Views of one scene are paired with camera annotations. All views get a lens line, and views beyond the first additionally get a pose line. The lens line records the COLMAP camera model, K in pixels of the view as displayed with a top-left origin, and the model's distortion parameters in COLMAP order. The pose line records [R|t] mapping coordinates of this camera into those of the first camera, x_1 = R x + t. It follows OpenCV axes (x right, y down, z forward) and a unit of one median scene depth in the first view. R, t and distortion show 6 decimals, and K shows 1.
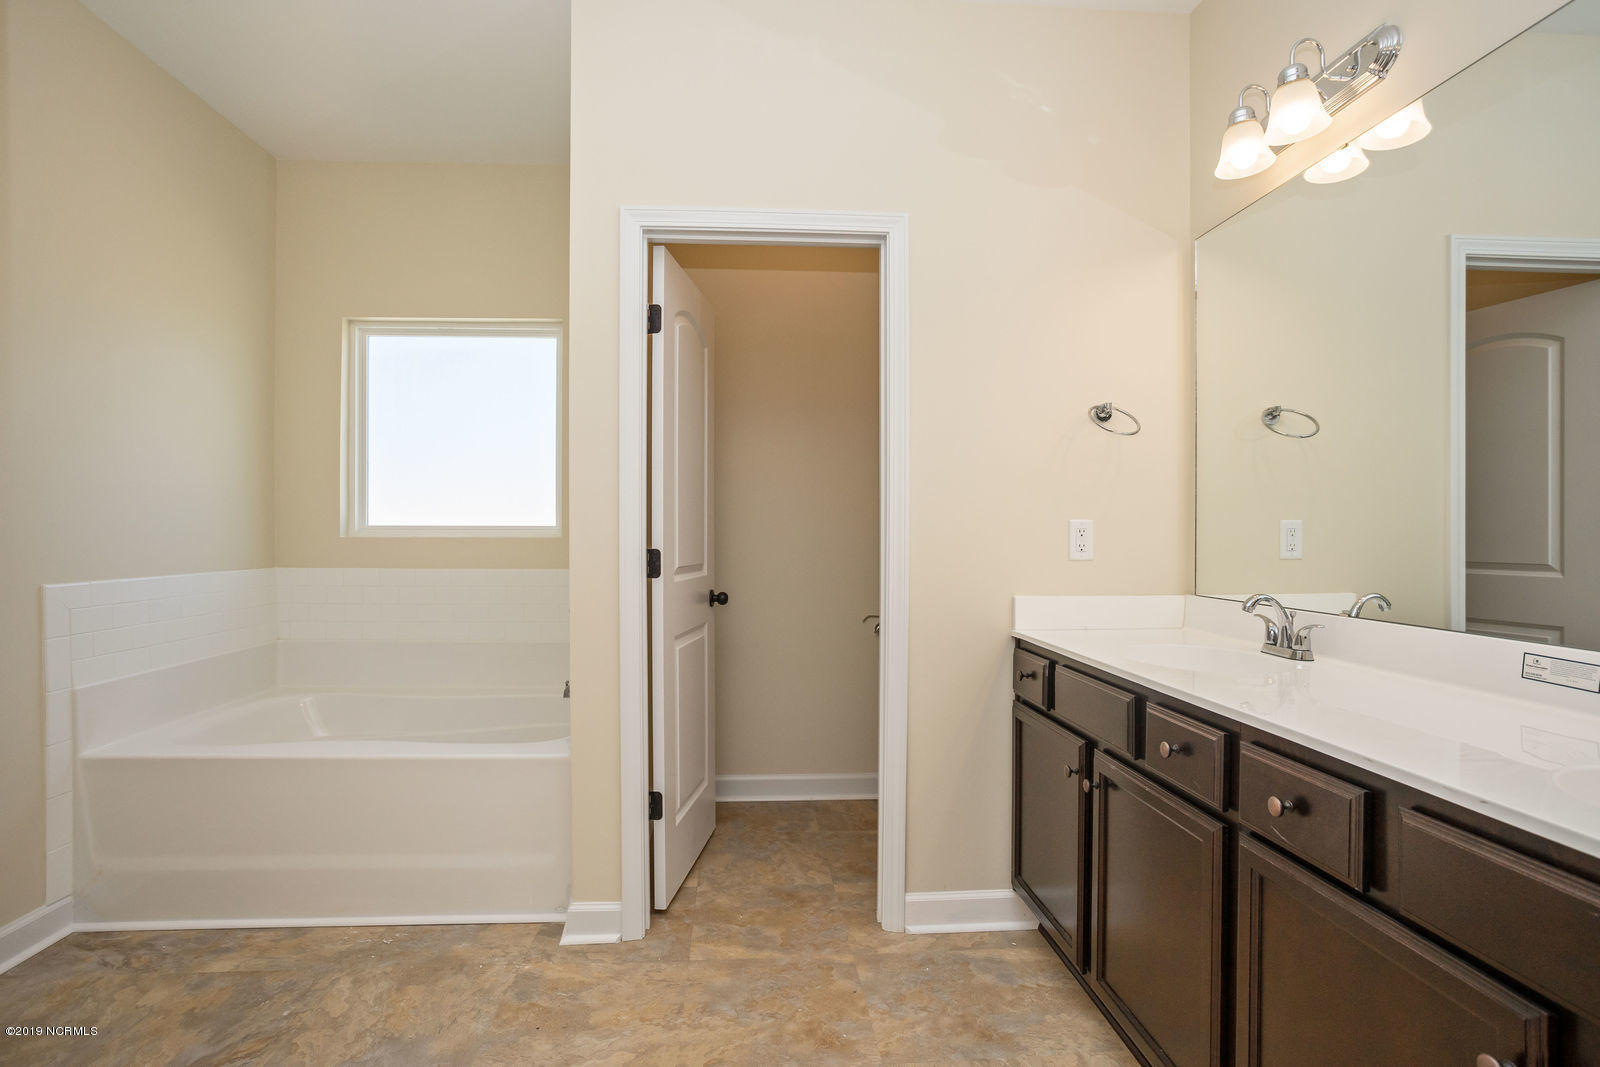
lens RADIAL K [[792.5, 0, 791.1], [0, 792.5, 530.0], [0, 0, 1]] dist [-0.033418, 0.013485]
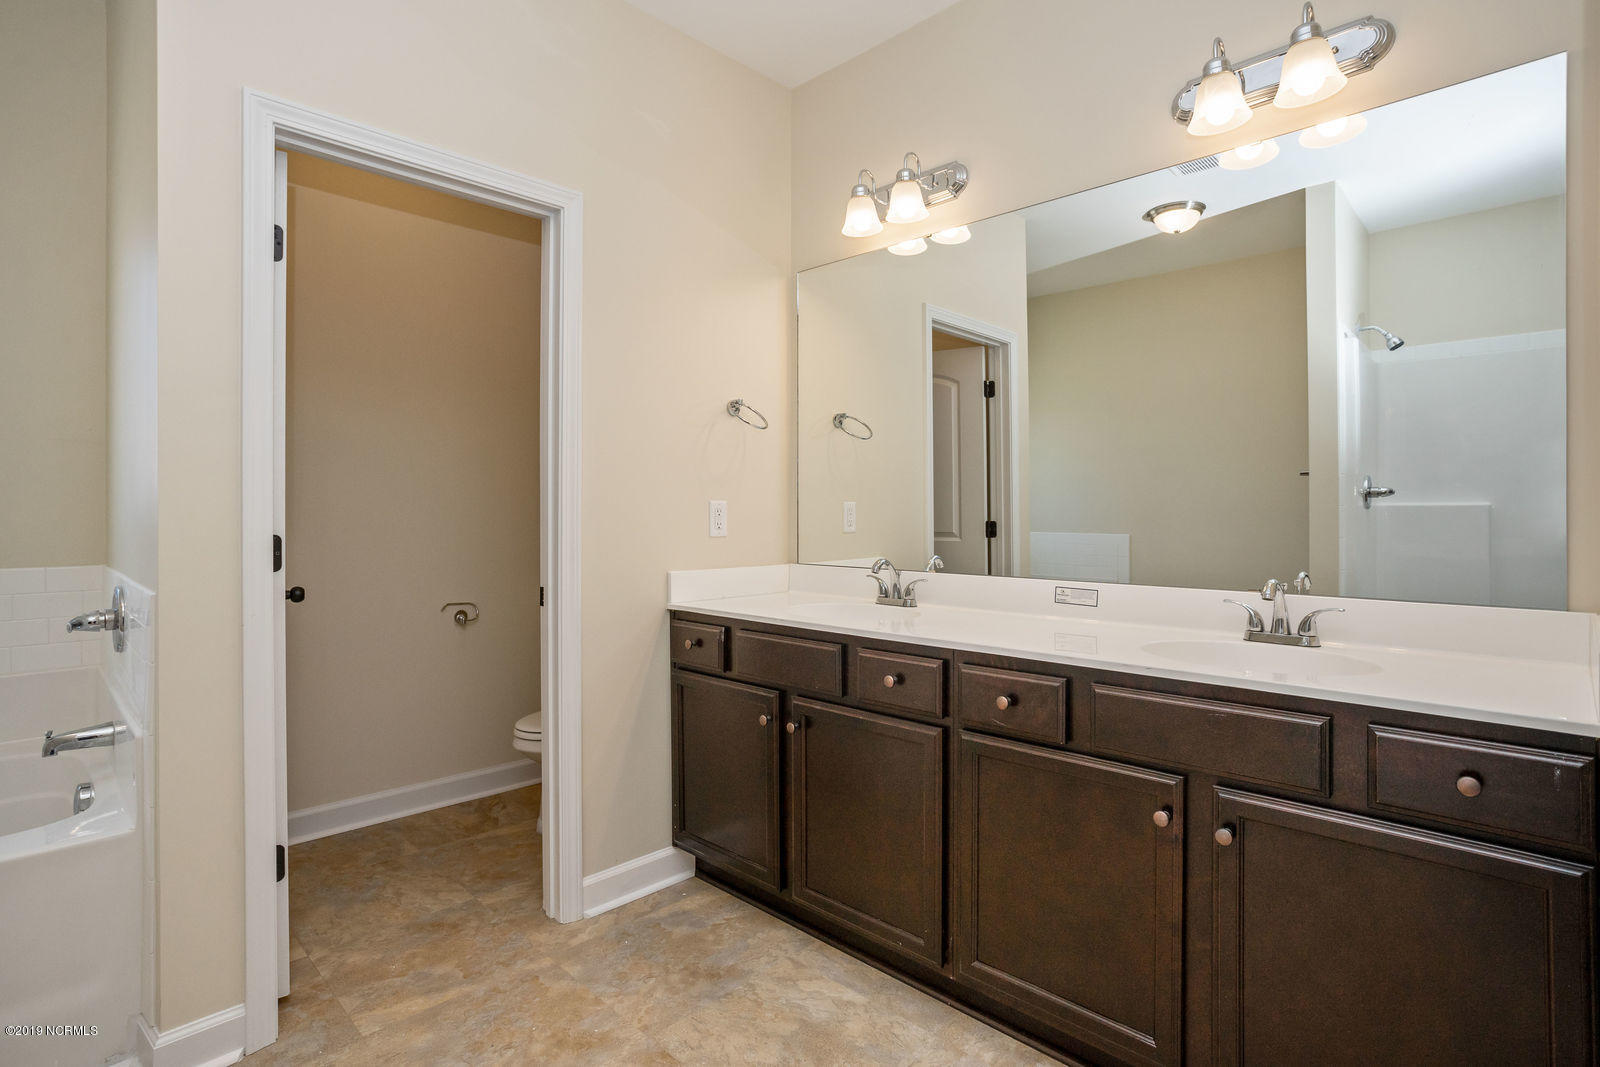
lens RADIAL K [[792.5, 0, 798.8], [0, 792.5, 494.1], [0, 0, 1]] dist [-0.033418, 0.013485]
pose [[0.746921, 0.011543, 0.664813, -0.321259], [-0.000091, 0.999851, -0.017258, -0.003628], [-0.664913, 0.012830, 0.746811, 0.080045]]
